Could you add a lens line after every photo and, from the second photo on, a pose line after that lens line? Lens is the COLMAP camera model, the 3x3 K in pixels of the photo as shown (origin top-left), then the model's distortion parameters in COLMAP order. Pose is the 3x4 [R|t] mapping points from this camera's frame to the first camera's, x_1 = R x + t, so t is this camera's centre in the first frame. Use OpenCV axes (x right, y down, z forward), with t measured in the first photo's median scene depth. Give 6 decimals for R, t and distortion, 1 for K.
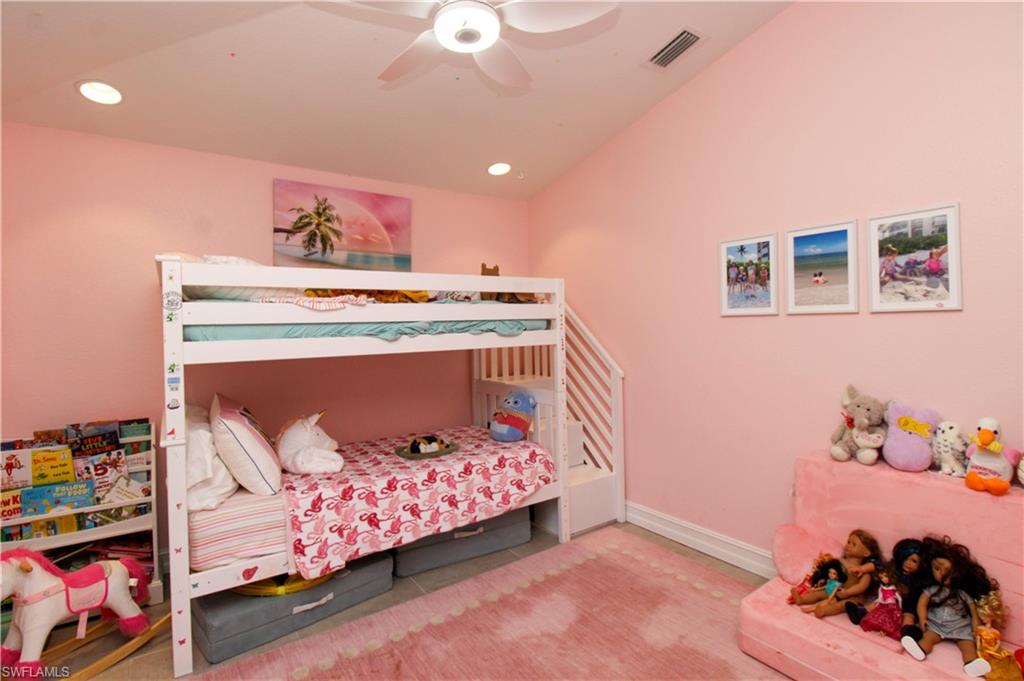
lens RADIAL K [[504.8, 0, 514.0], [0, 504.8, 307.7], [0, 0, 1]] dist [0.021333, -0.022592]
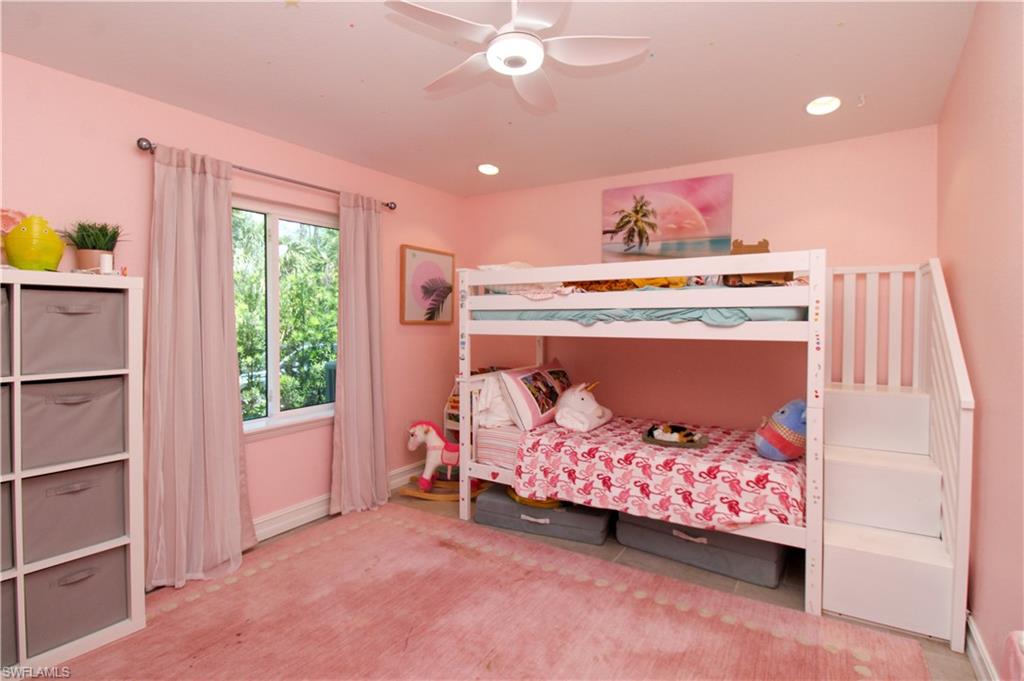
lens RADIAL K [[469.9, 0, 513.3], [0, 469.9, 316.5], [0, 0, 1]] dist [0.017763, -0.011421]
pose [[0.414409, 0.027982, -0.909660, 0.539156], [0.026031, 0.998754, 0.042582, -0.003259], [0.909718, -0.041326, 0.413165, 0.351618]]
